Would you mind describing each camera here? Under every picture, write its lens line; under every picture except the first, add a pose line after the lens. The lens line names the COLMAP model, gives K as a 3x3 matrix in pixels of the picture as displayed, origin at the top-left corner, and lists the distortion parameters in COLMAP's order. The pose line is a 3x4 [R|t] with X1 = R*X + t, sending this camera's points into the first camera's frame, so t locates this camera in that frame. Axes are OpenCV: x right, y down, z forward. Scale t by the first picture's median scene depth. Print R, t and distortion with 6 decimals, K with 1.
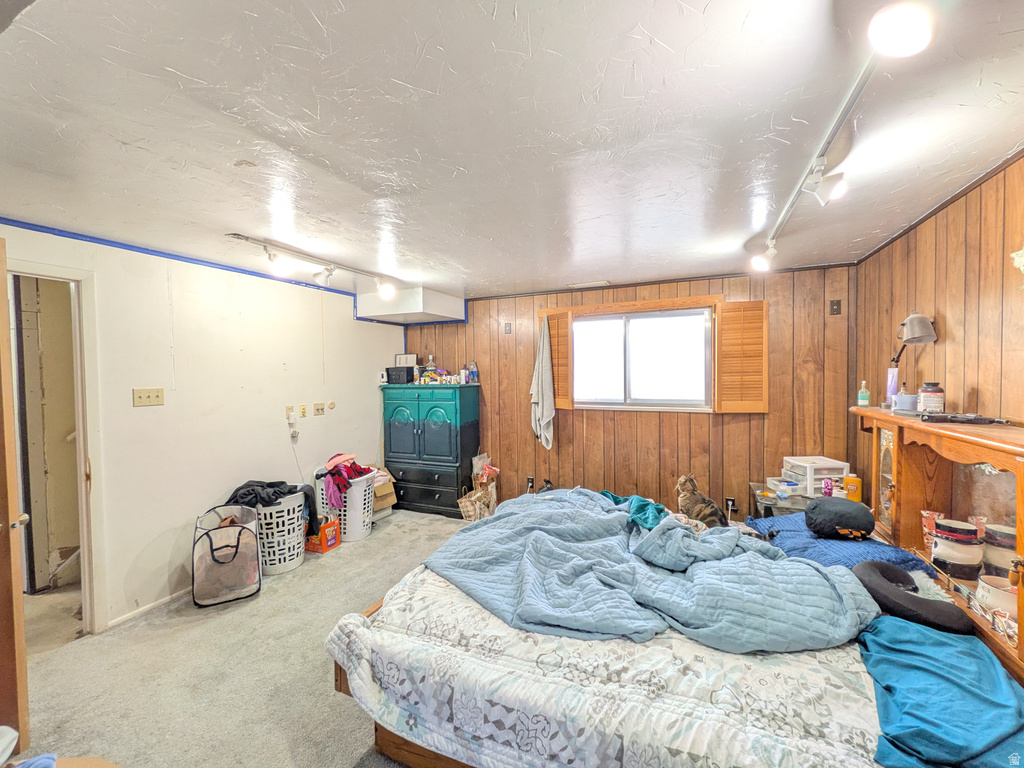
lens RADIAL K [[404.2, 0, 513.4], [0, 404.2, 381.8], [0, 0, 1]] dist [-0.002486, -0.000208]
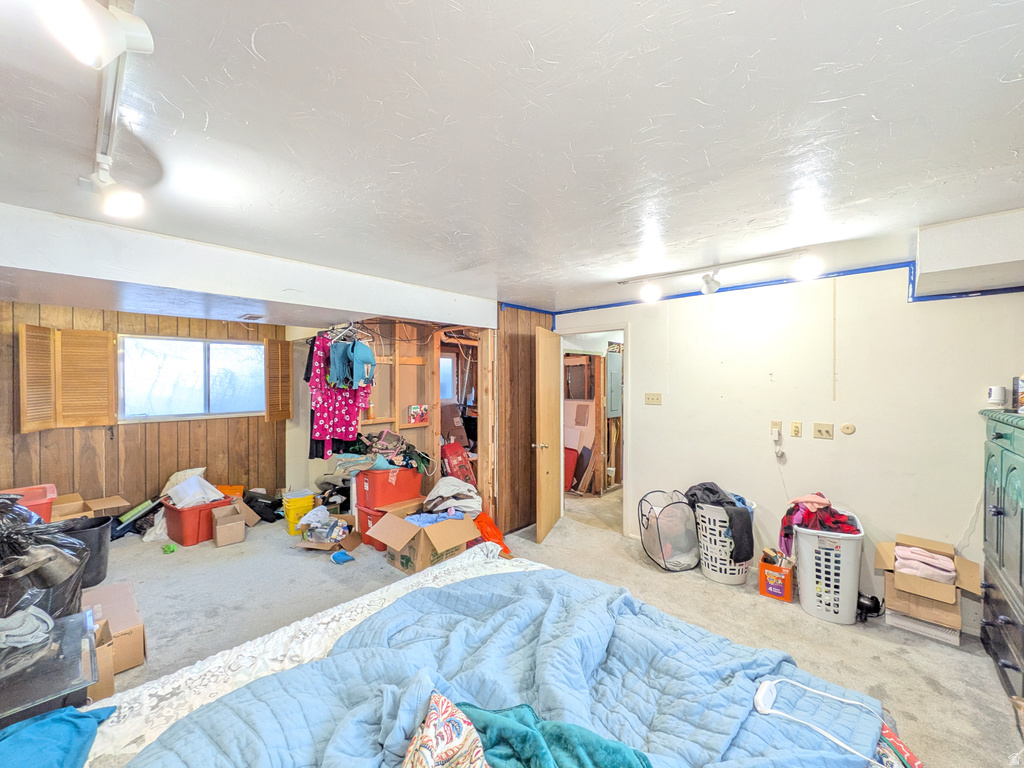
lens RADIAL K [[404.2, 0, 513.4], [0, 404.2, 381.8], [0, 0, 1]] dist [-0.002486, -0.000208]
pose [[-0.307680, 0.017178, -0.951335, 0.485384], [-0.021702, 0.999450, 0.025065, -0.037359], [0.951242, 0.028358, -0.307138, 0.724449]]
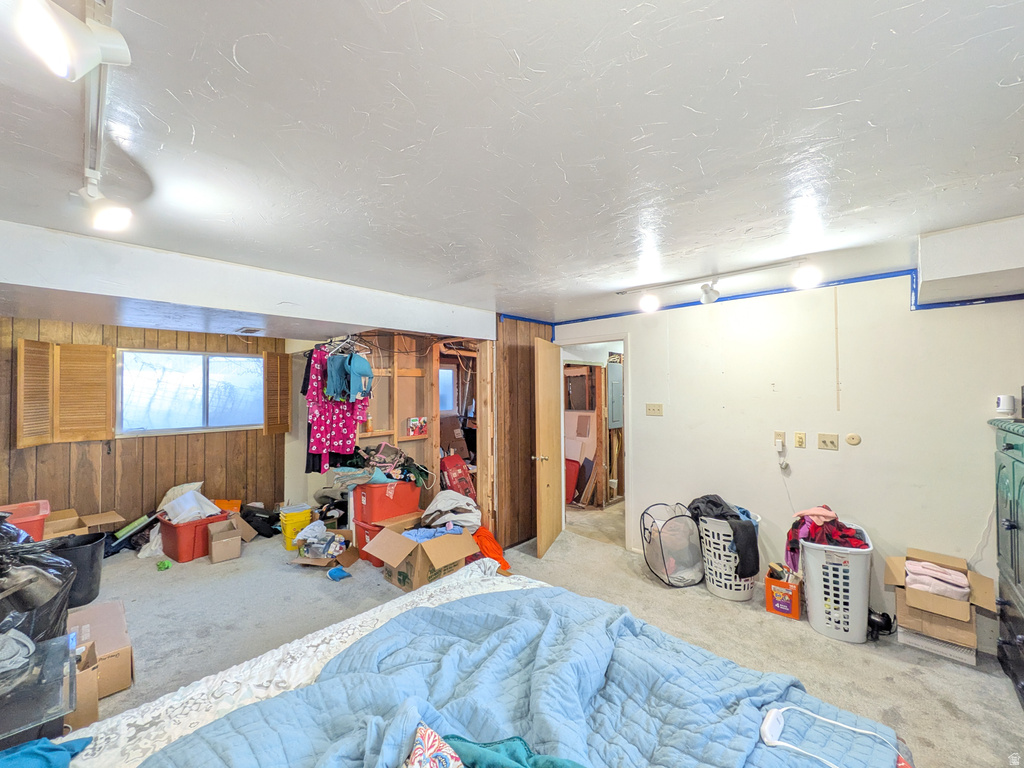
lens RADIAL K [[404.2, 0, 513.4], [0, 404.2, 381.8], [0, 0, 1]] dist [-0.002486, -0.000208]
pose [[-0.313878, -0.005383, -0.949448, 0.472862], [-0.014771, 0.999891, -0.000786, -0.040075], [0.949349, 0.013778, -0.313923, 0.730624]]
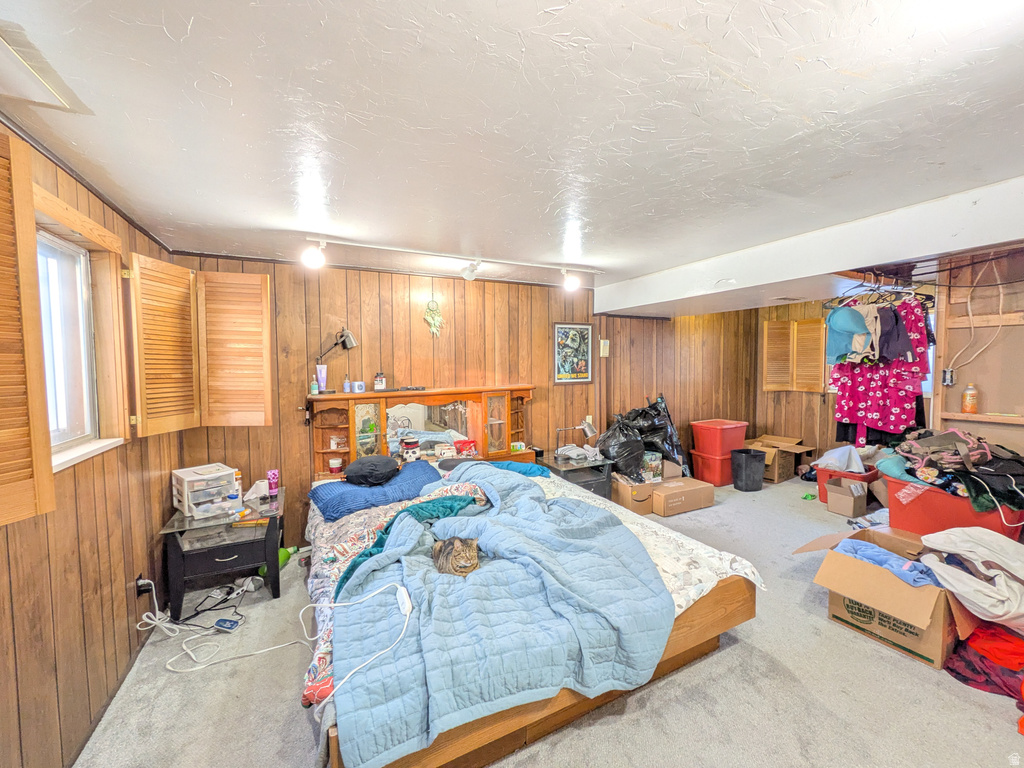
lens RADIAL K [[402.5, 0, 514.0], [0, 402.5, 380.8], [0, 0, 1]] dist [0.000204, 0.000084]
pose [[-0.782215, -0.012163, 0.622890, -0.277756], [0.033045, 0.997592, 0.060977, -0.027005], [-0.622132, 0.068281, -0.779929, 1.089166]]
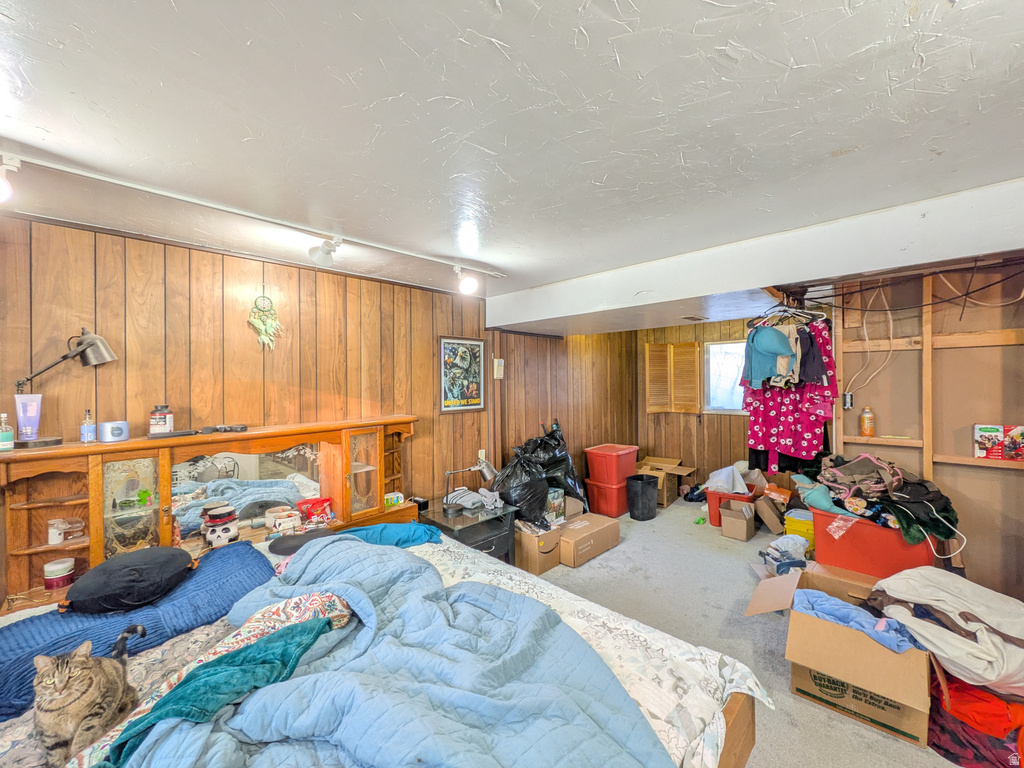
lens RADIAL K [[404.2, 0, 513.4], [0, 404.2, 381.8], [0, 0, 1]] dist [-0.002486, -0.000208]
pose [[-0.940921, 0.018771, 0.338105, -0.109902], [0.028310, 0.999327, 0.023305, -0.031743], [-0.337440, 0.031500, -0.940820, 0.915905]]
